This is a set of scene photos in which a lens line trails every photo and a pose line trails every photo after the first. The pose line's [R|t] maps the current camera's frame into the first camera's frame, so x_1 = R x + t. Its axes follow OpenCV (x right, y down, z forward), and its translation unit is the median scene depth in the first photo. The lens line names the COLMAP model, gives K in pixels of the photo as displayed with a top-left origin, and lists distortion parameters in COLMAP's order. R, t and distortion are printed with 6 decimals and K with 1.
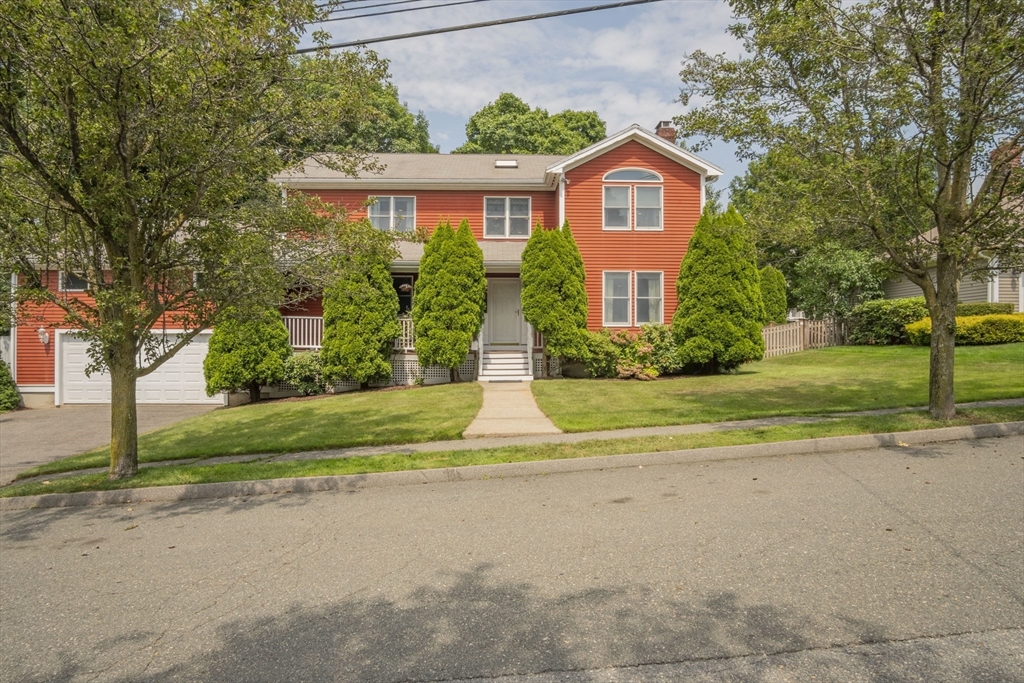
lens RADIAL K [[545.9, 0, 507.4], [0, 545.9, 343.0], [0, 0, 1]] dist [-0.028847, 0.006236]
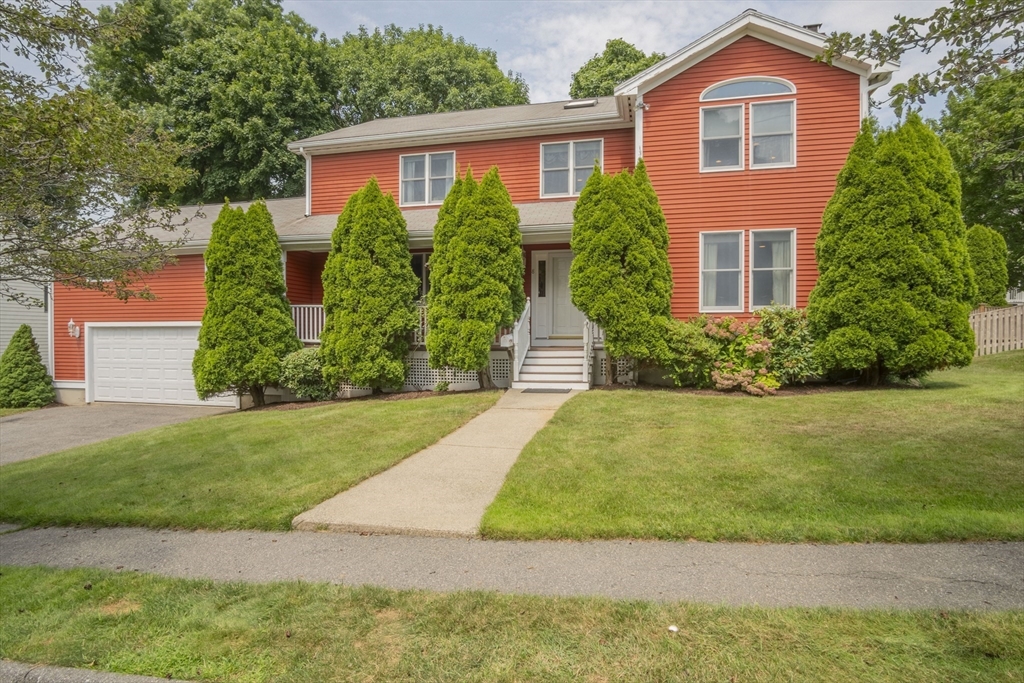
lens RADIAL K [[545.9, 0, 507.4], [0, 545.9, 343.0], [0, 0, 1]] dist [-0.028847, 0.006236]
pose [[0.965084, 0.002845, -0.261923, 0.132131], [0.002123, 0.999823, 0.018681, -0.005574], [0.261930, -0.018585, 0.964908, 0.296058]]
